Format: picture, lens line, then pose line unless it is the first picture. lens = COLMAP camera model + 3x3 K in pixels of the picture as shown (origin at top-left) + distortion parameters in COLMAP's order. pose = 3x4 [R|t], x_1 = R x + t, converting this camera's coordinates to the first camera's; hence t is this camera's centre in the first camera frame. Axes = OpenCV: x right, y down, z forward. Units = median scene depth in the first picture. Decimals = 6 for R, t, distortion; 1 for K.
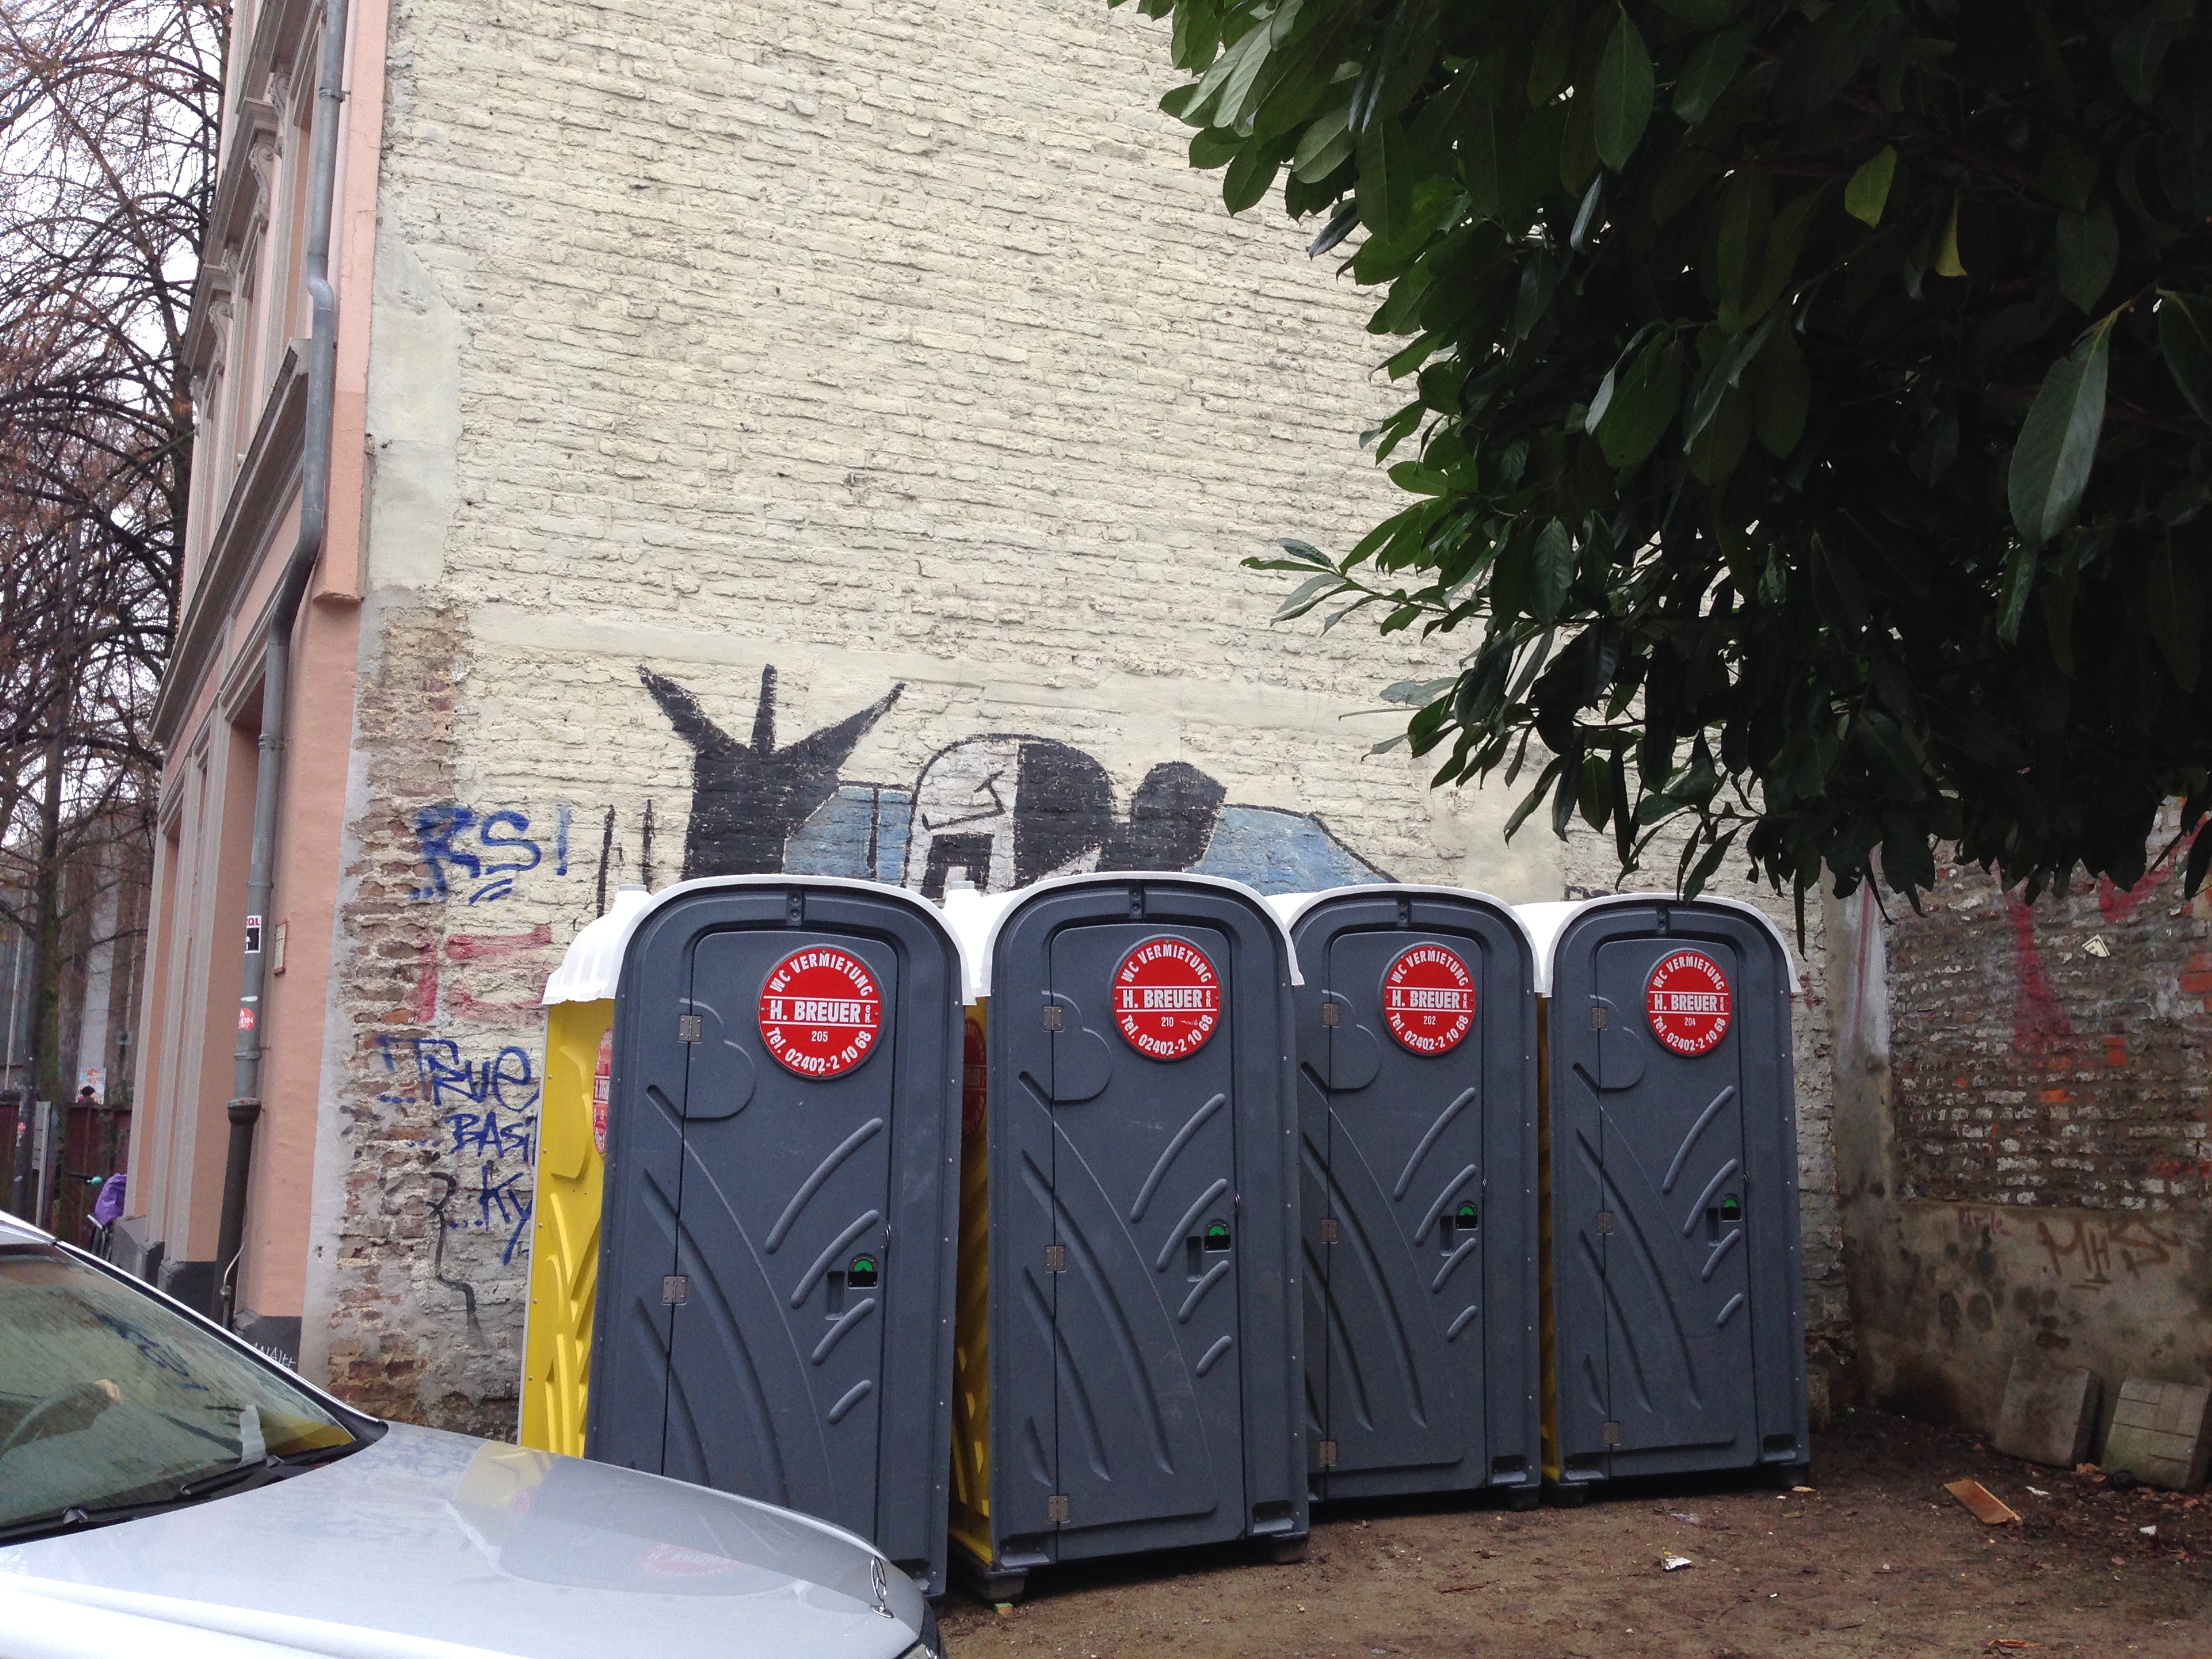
lens RADIAL K [[2043.0, 0, 1118.0], [0, 2043.0, 818.7], [0, 0, 1]] dist [0.077931, 0.000000]
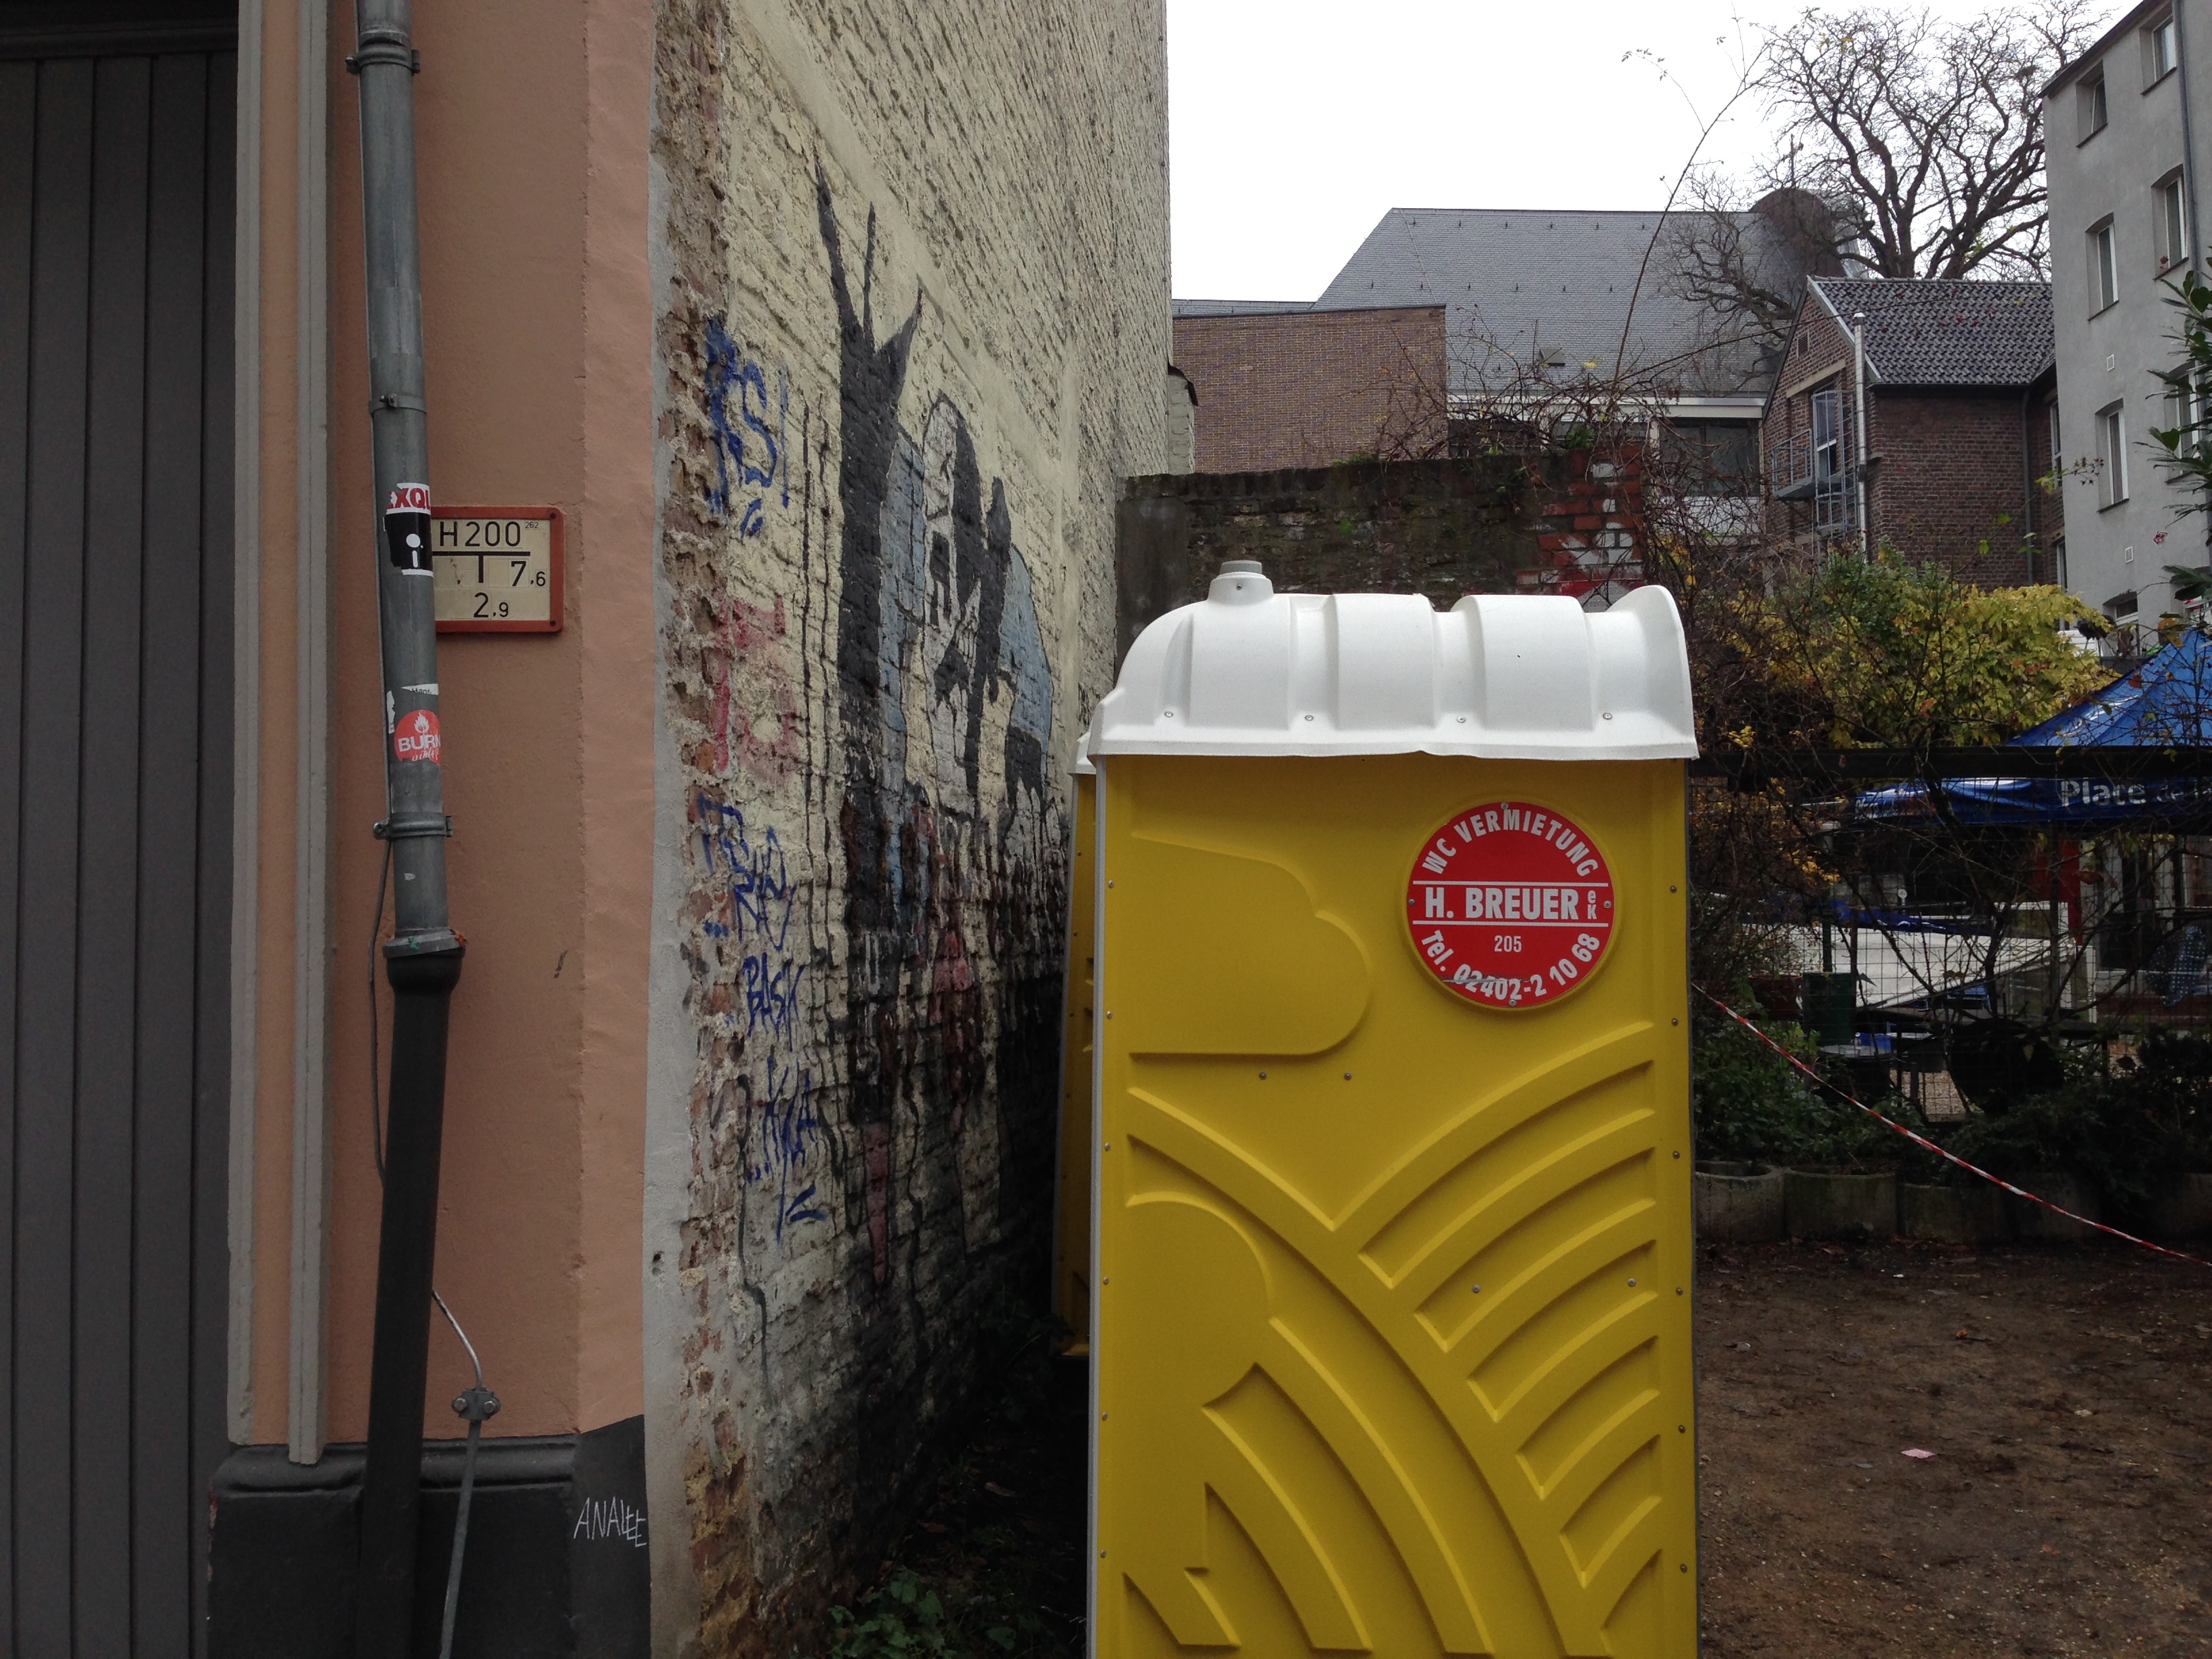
lens RADIAL K [[2043.0, 0, 1109.4], [0, 2043.0, 822.8], [0, 0, 1]] dist [0.077931, 0.000000]
pose [[0.463010, 0.029955, 0.885847, -0.664474], [-0.105931, 0.994136, 0.021750, 0.084008], [-0.880000, -0.103909, 0.463468, 0.644653]]
